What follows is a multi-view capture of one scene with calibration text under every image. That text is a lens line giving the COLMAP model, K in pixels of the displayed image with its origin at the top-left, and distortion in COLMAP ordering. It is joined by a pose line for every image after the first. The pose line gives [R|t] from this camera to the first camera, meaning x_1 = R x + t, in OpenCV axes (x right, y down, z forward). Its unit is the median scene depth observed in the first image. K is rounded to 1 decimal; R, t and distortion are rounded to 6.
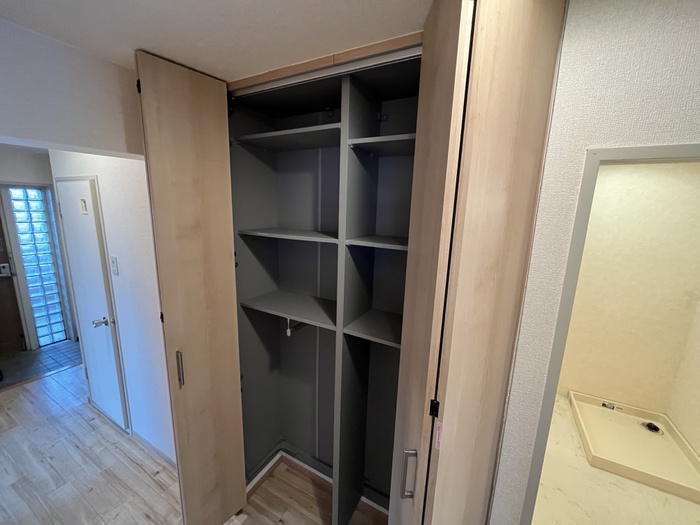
lens RADIAL K [[282.4, 0, 349.7], [0, 282.4, 262.2], [0, 0, 1]] dist [-0.002878, -0.000268]
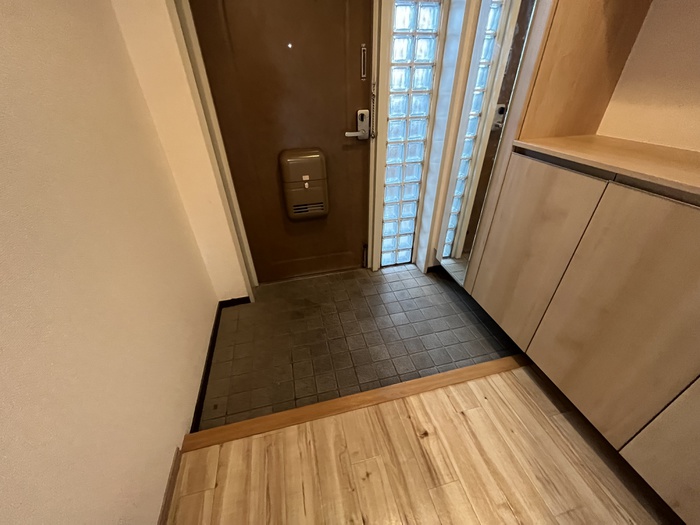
lens RADIAL K [[282.4, 0, 348.6], [0, 282.4, 262.6], [0, 0, 1]] dist [-0.002878, -0.000268]
pose [[0.668861, 0.373501, -0.642745, -0.810026], [-0.103330, 0.902935, 0.417170, 0.043546], [0.736171, -0.212614, 0.642532, 0.591502]]
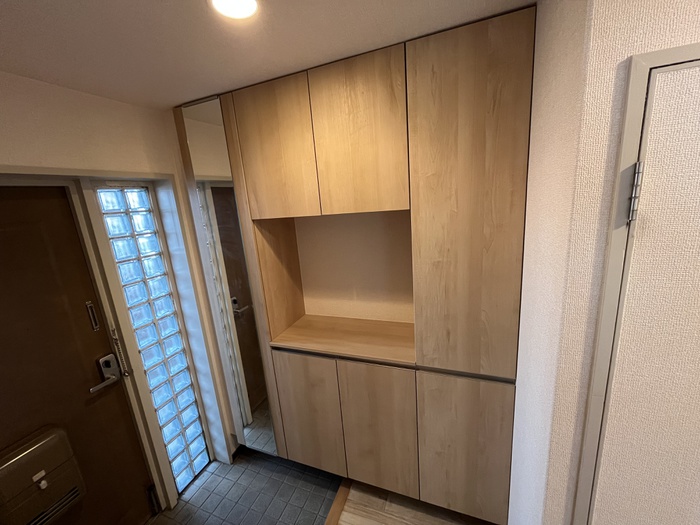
lens RADIAL K [[282.4, 0, 351.2], [0, 282.4, 262.4], [0, 0, 1]] dist [-0.002878, -0.000268]
pose [[0.986554, -0.130545, 0.098335, -0.843387], [0.127674, 0.991199, 0.034974, -0.108503], [-0.102035, -0.021949, 0.994539, 0.495822]]
